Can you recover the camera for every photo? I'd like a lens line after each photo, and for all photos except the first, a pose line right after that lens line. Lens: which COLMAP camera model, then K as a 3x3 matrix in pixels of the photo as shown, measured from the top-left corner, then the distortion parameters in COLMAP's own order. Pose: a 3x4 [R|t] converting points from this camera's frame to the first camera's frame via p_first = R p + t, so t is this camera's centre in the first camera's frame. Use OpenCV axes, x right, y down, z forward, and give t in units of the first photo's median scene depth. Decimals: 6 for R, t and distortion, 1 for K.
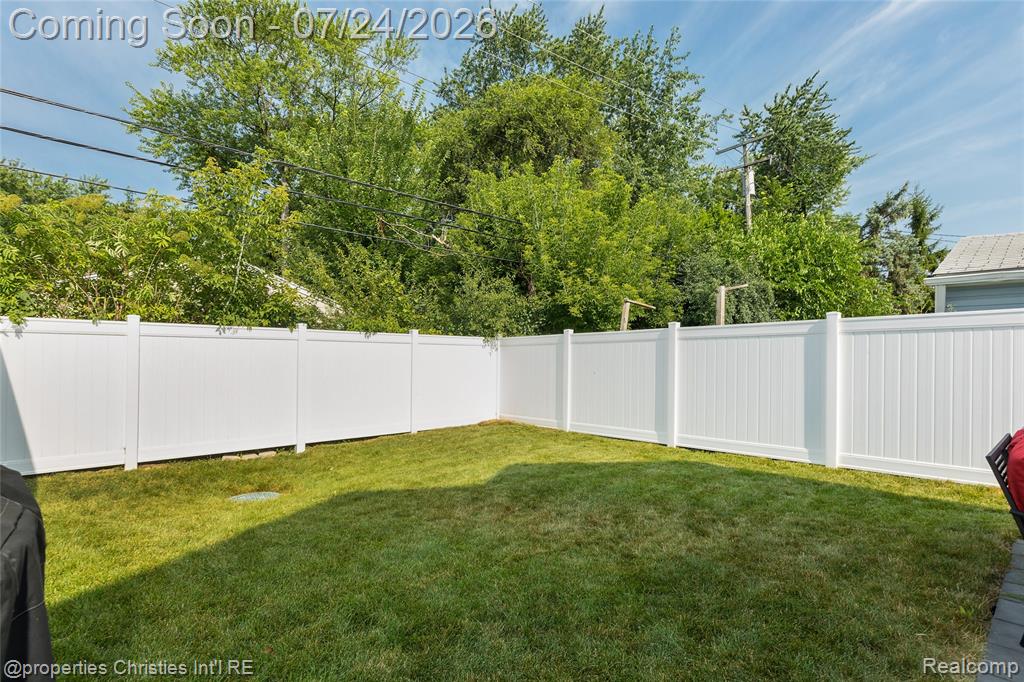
lens RADIAL K [[504.7, 0, 507.3], [0, 504.7, 378.1], [0, 0, 1]] dist [-0.005009, -0.003279]
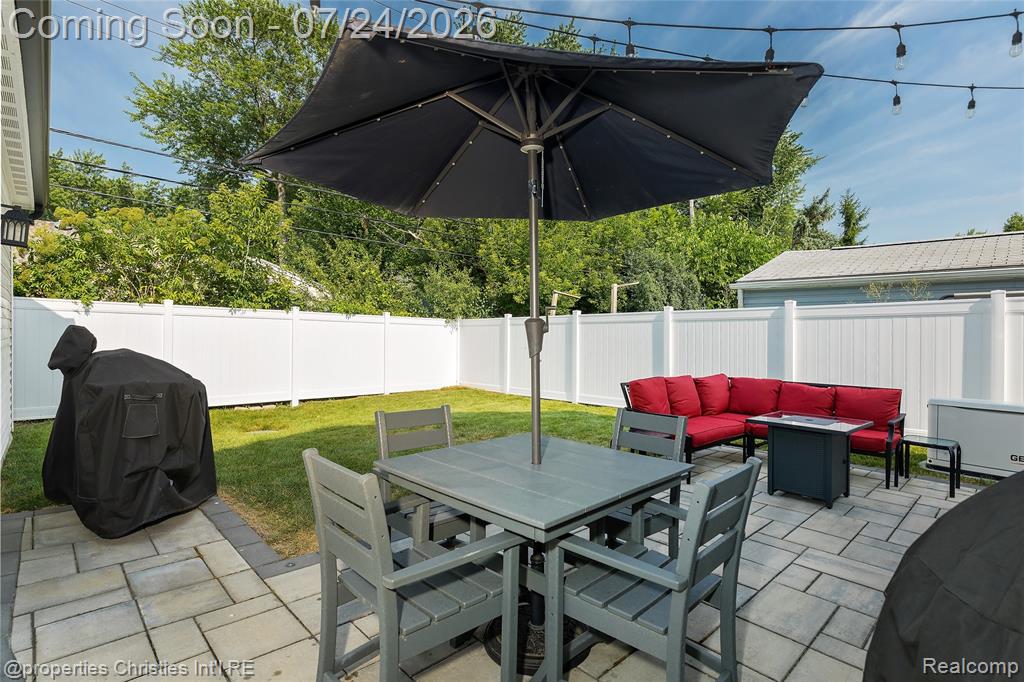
lens RADIAL K [[504.7, 0, 526.8], [0, 504.7, 377.9], [0, 0, 1]] dist [-0.005009, -0.003279]
pose [[0.999320, 0.010751, 0.035260, 0.113653], [-0.012114, 0.999178, 0.038681, 0.013566], [-0.034815, -0.039082, 0.998629, -0.255209]]
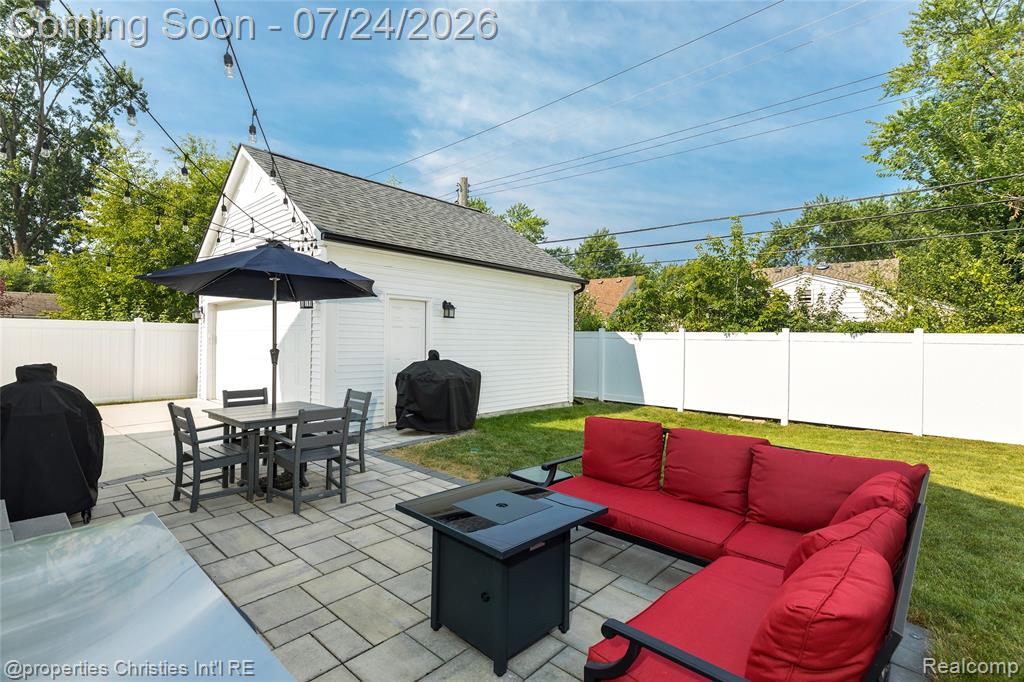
lens RADIAL K [[470.9, 0, 507.4], [0, 470.9, 342.1], [0, 0, 1]] dist [0.002977, 0.000344]
pose [[0.098677, 0.004116, -0.995111, 0.604601], [-0.054160, 0.998531, -0.001240, -0.024575], [0.993645, 0.054018, 0.098755, 0.121372]]
